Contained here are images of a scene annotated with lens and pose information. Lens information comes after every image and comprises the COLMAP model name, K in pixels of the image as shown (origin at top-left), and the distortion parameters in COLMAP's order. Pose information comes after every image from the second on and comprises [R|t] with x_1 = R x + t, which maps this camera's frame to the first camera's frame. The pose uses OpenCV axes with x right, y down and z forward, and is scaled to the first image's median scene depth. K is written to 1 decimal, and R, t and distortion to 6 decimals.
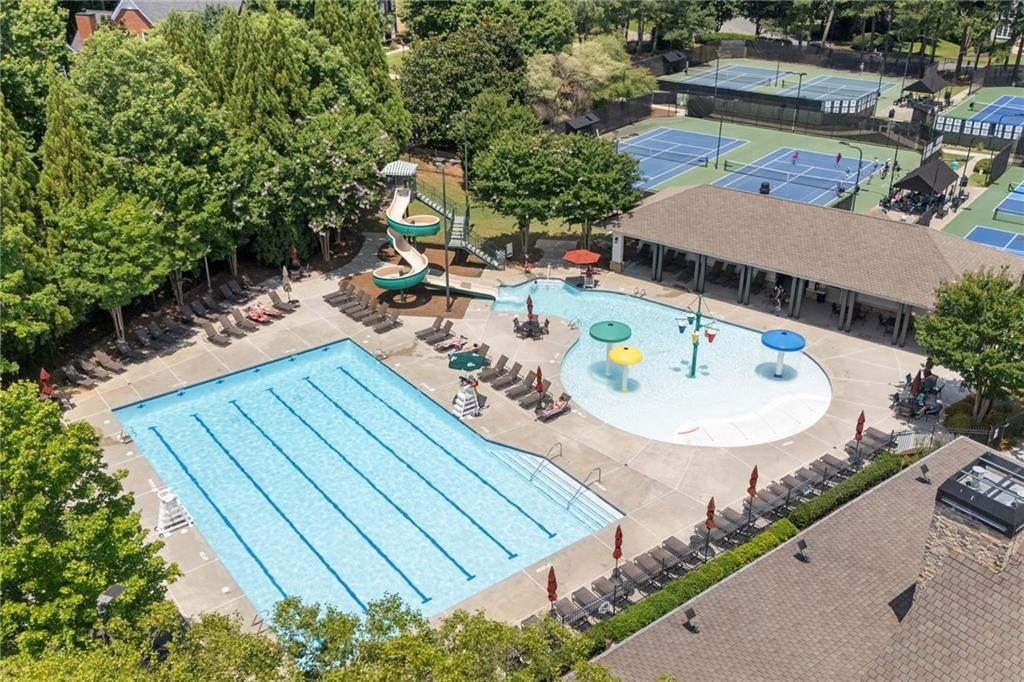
lens RADIAL K [[929.2, 0, 507.6], [0, 929.2, 339.2], [0, 0, 1]] dist [0.048425, -0.006909]
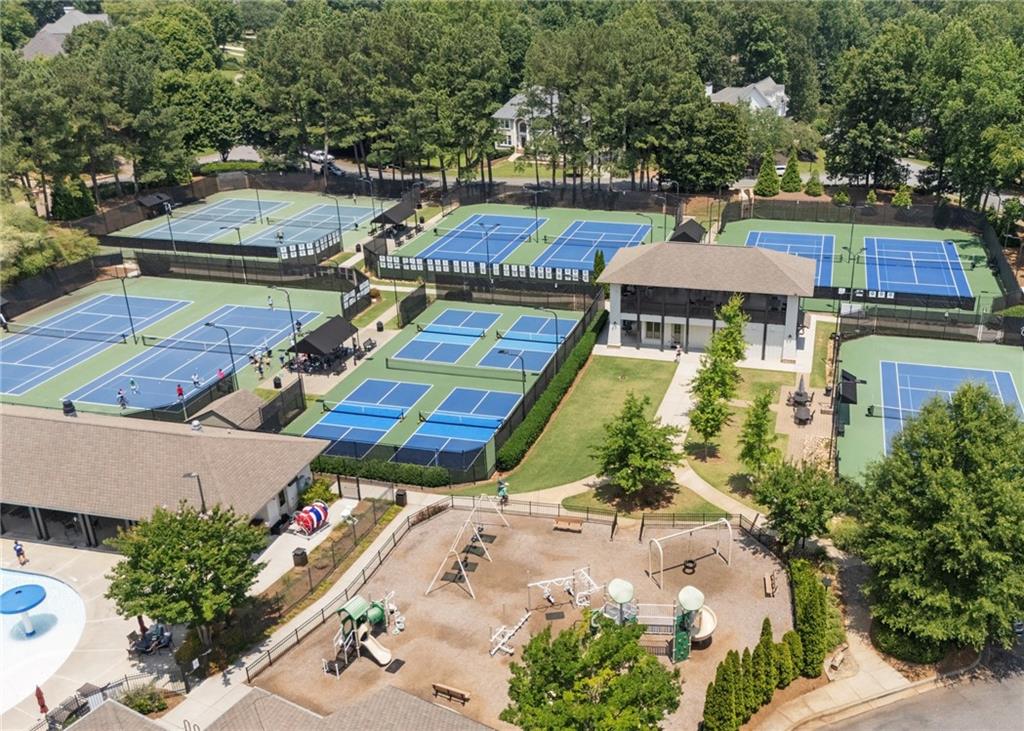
lens RADIAL K [[962.8, 0, 610.7], [0, 962.8, 364.0], [0, 0, 1]] dist [0.064209, -0.074786]
pose [[0.903703, -0.168262, 0.393712, 0.404697], [0.188917, 0.981893, -0.013995, -0.088114], [-0.384228, 0.087026, 0.919127, -0.138541]]
